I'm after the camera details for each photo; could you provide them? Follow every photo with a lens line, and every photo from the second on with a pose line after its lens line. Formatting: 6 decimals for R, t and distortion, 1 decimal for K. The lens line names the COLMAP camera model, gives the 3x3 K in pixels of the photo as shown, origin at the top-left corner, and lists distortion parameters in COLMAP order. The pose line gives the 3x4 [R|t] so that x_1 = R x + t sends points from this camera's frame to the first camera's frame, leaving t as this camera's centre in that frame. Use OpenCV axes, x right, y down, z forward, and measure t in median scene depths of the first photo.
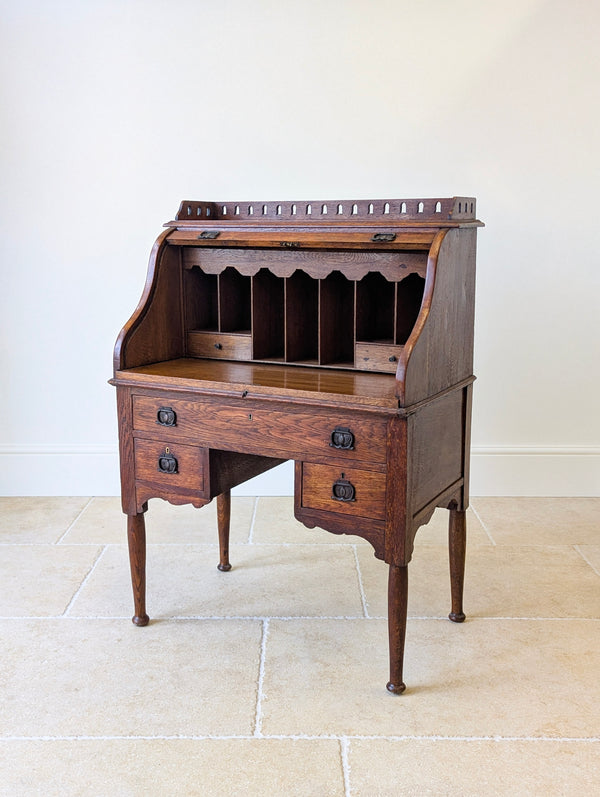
lens RADIAL K [[863.8, 0, 297.7], [0, 863.8, 389.9], [0, 0, 1]] dist [0.081297, -0.015205]
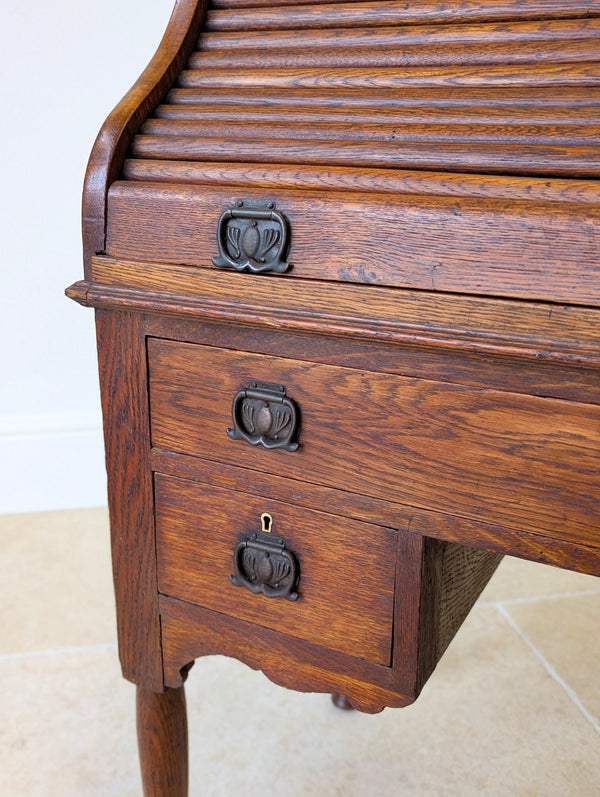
lens RADIAL K [[847.8, 0, 303.8], [0, 847.8, 400.5], [0, 0, 1]] dist [0.071103, 0.002279]
pose [[0.999928, 0.011234, 0.004290, -0.140343], [-0.011670, 0.992604, 0.120836, -0.009007], [-0.002901, -0.120877, 0.992663, 0.716482]]
